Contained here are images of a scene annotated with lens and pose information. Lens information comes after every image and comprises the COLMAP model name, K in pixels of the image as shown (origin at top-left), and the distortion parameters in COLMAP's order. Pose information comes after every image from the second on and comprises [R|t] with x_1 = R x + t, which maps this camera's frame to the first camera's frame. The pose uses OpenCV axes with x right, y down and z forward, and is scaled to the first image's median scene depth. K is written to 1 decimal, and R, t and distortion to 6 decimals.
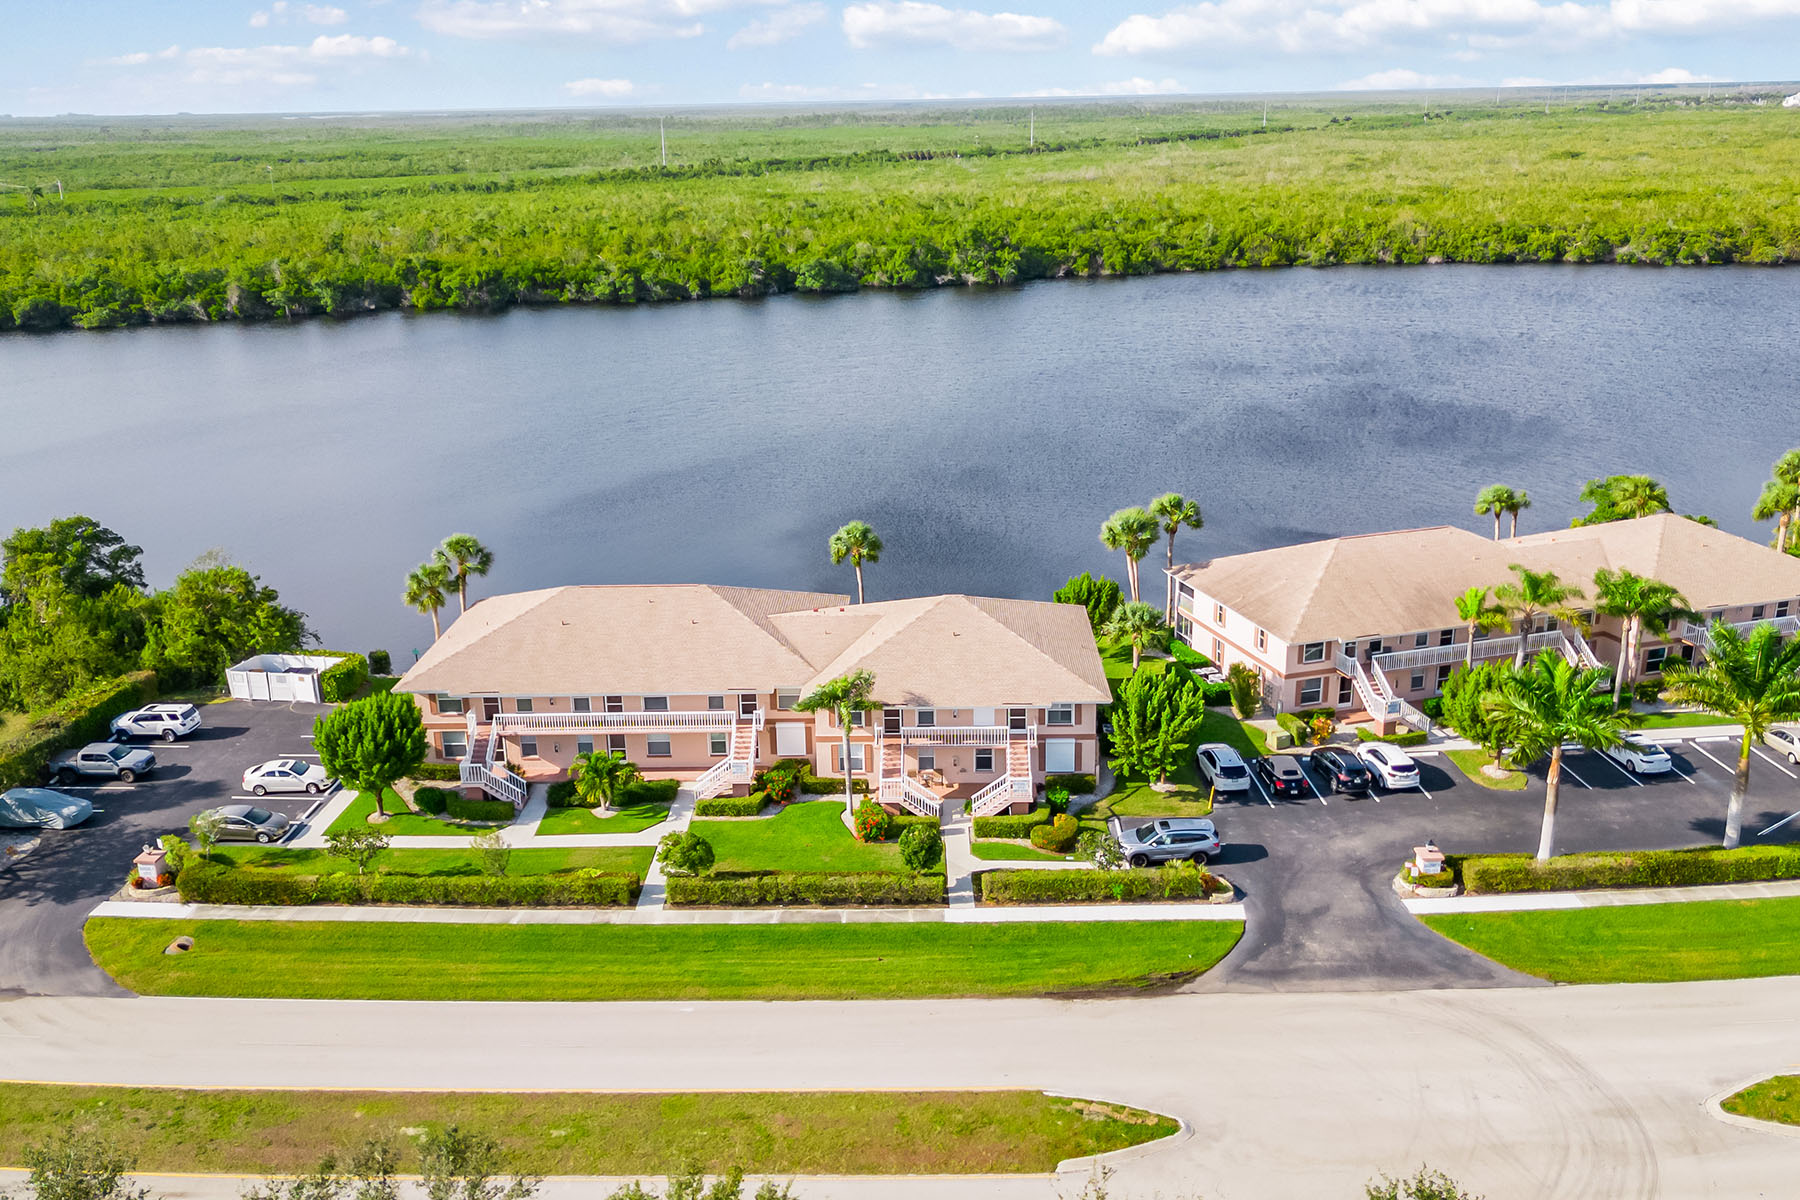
lens RADIAL K [[1521.0, 0, 943.3], [0, 1521.0, 603.5], [0, 0, 1]] dist [0.092313, -0.119882]
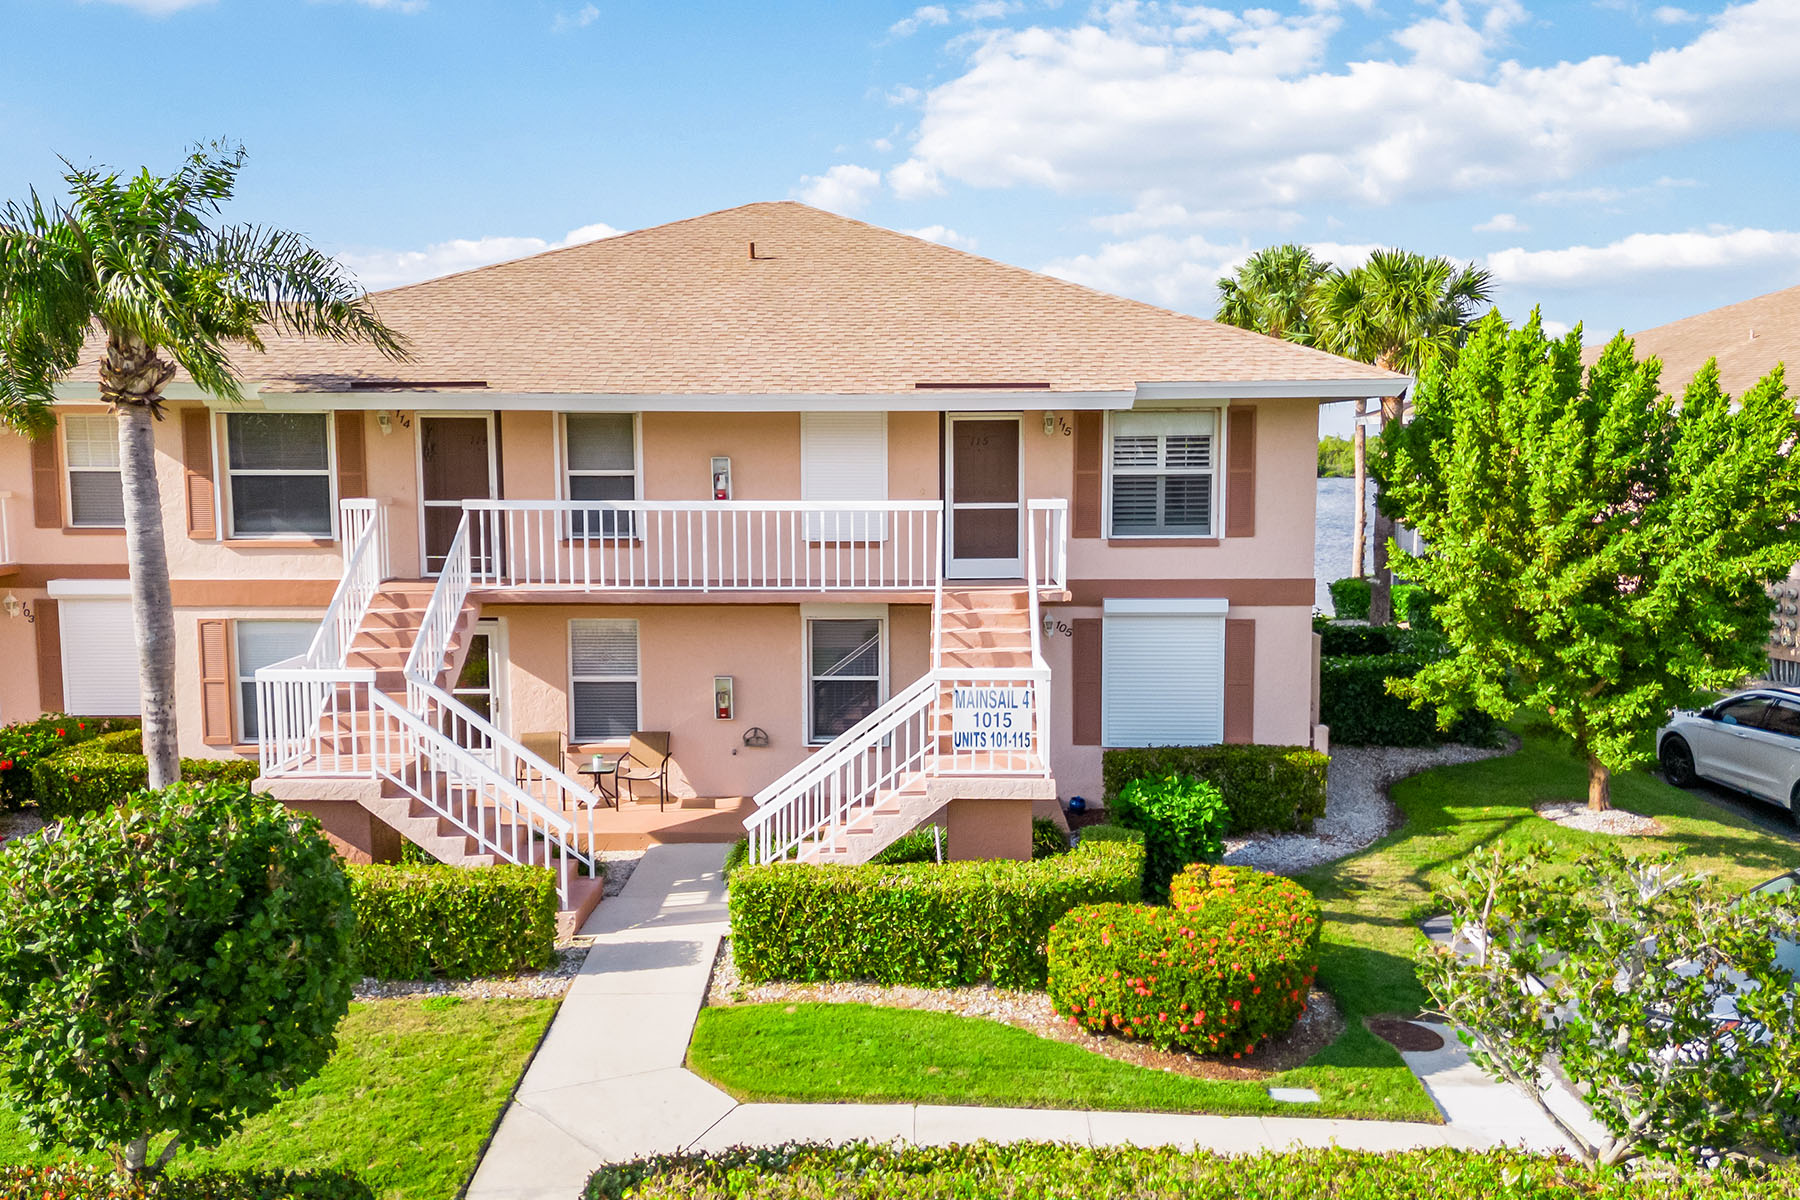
lens RADIAL K [[1486.1, 0, 935.5], [0, 1486.1, 595.6], [0, 0, 1]] dist [0.024749, 0.001124]
pose [[0.999946, 0.009925, -0.003175, 0.041545], [-0.010378, 0.975776, -0.218524, 0.138299], [0.000929, 0.218545, 0.975826, 0.768541]]
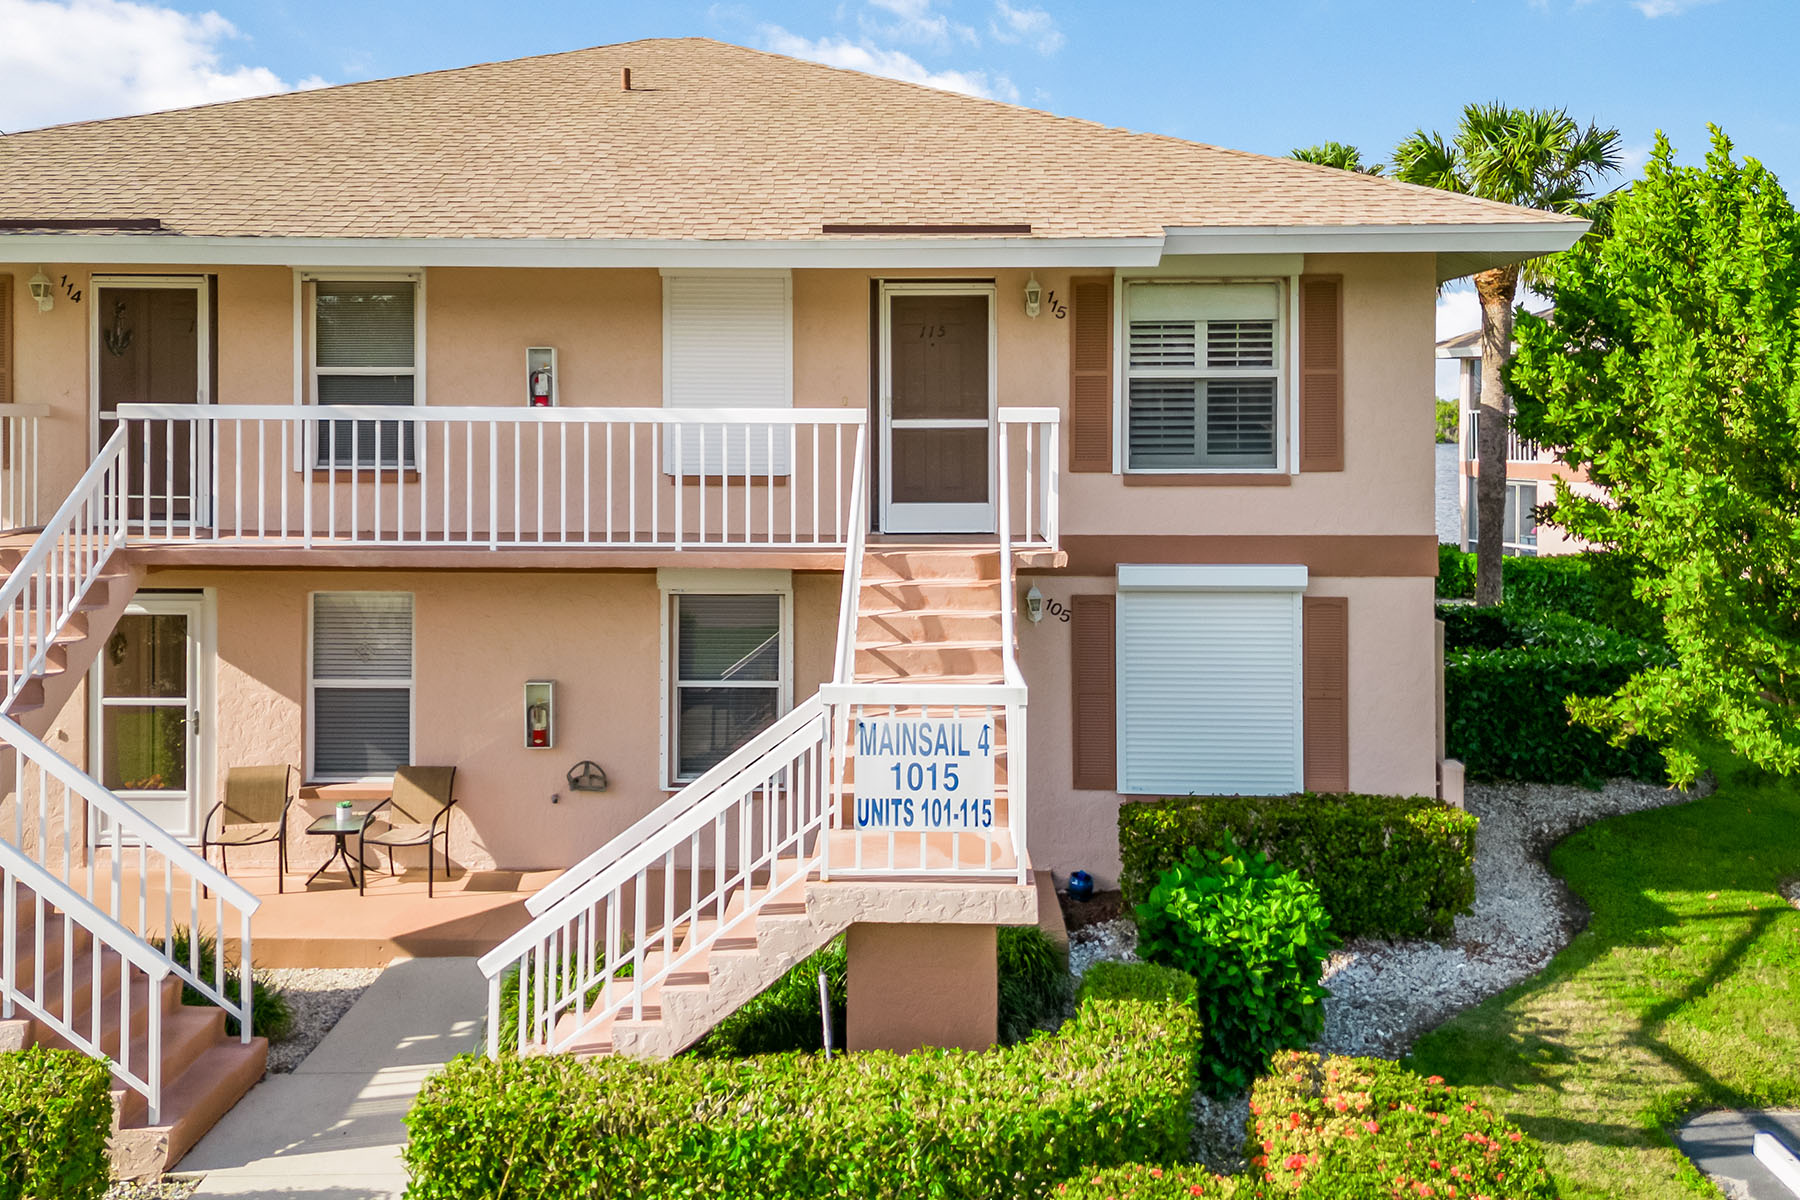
lens RADIAL K [[1553.4, 0, 931.3], [0, 1553.4, 359.2], [0, 0, 1]] dist [0.008375, 0.000244]
pose [[0.999870, 0.013869, -0.008266, 0.048816], [-0.015870, 0.938354, -0.345312, 0.123735], [0.002967, 0.345398, 0.938452, 0.836677]]
